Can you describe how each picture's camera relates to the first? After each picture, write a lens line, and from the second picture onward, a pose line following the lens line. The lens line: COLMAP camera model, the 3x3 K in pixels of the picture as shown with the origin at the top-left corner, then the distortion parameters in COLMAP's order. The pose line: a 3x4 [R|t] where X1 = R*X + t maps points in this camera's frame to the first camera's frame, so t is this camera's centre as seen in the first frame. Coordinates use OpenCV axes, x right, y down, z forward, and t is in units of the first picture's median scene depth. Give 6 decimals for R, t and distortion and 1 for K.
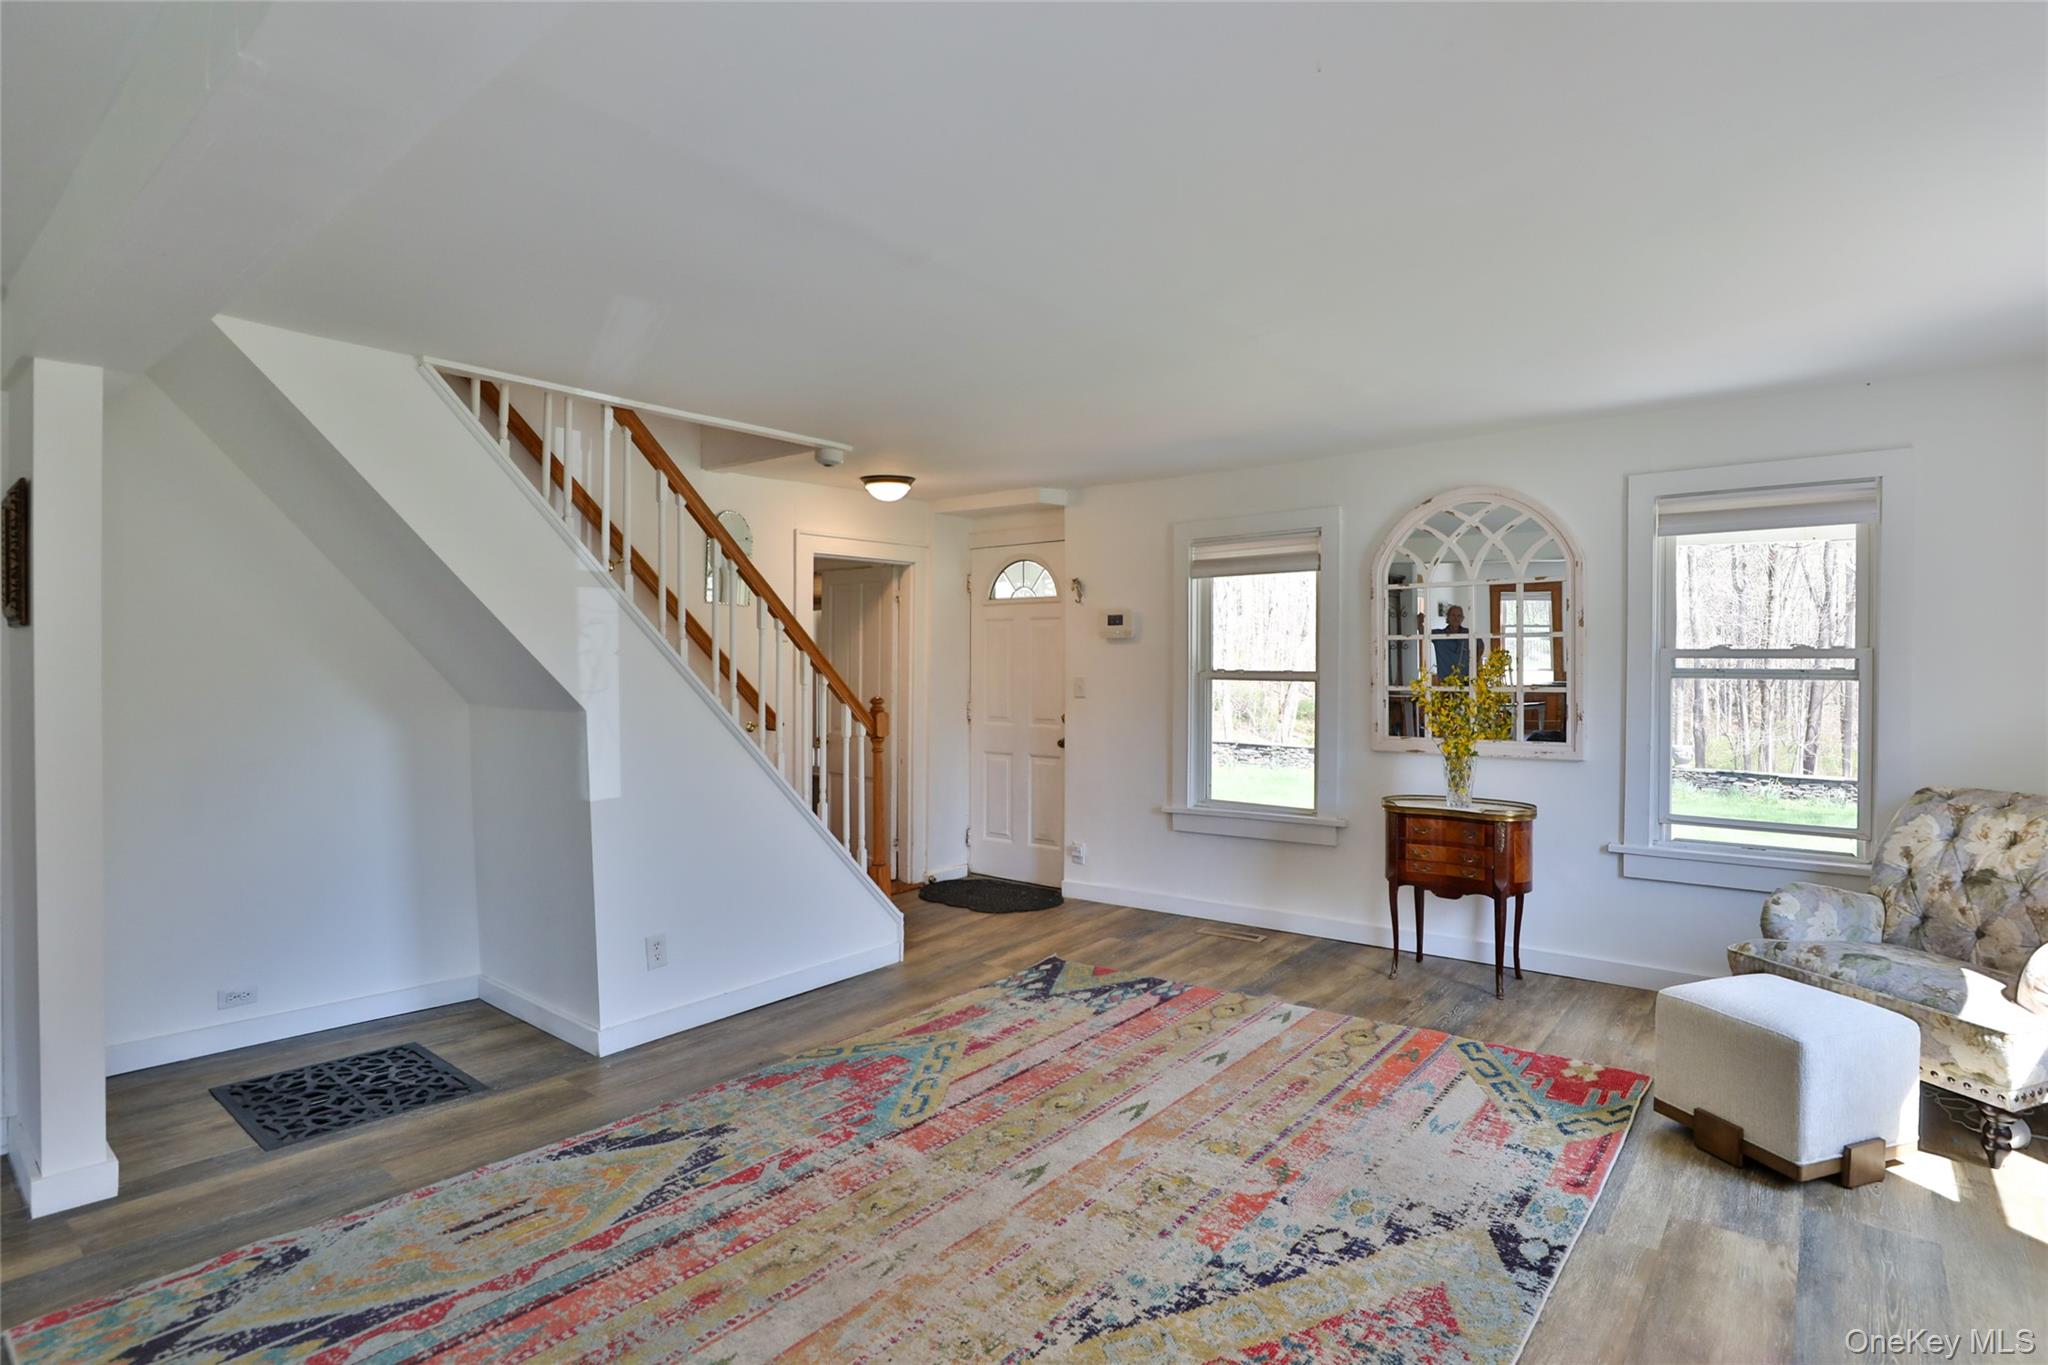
lens RADIAL K [[1009.4, 0, 1028.6], [0, 1009.4, 680.5], [0, 0, 1]] dist [-0.043955, 0.013740]
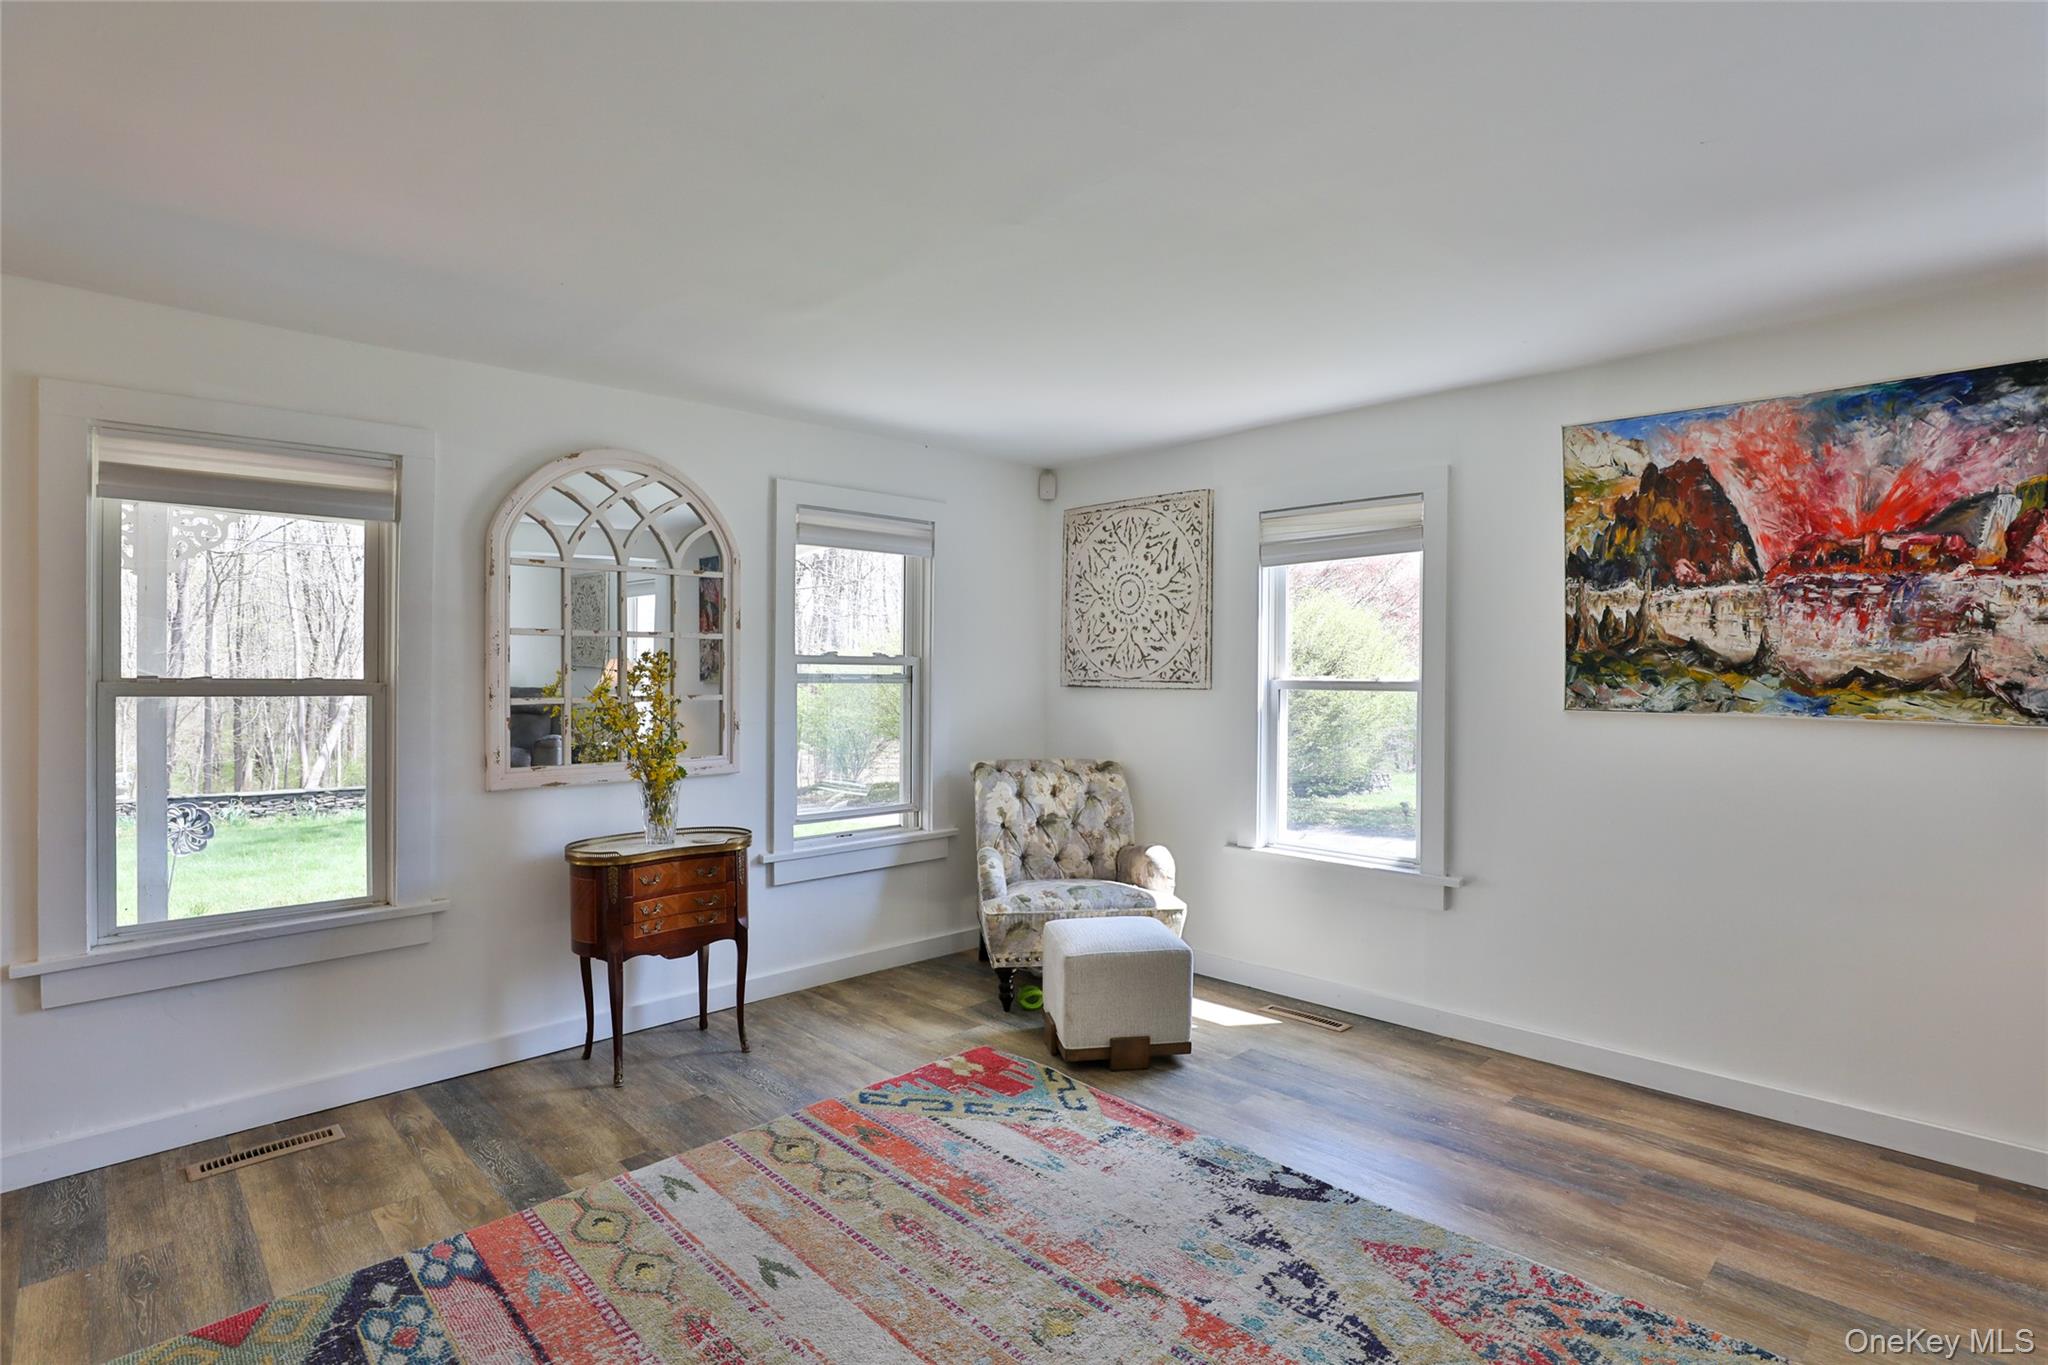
lens RADIAL K [[1009.4, 0, 1028.6], [0, 1009.4, 680.5], [0, 0, 1]] dist [-0.043955, 0.013740]
pose [[0.114853, -0.003157, 0.993377, -0.415968], [0.017359, 0.999849, 0.001170, -0.002808], [-0.993231, 0.017110, 0.114890, 0.733194]]
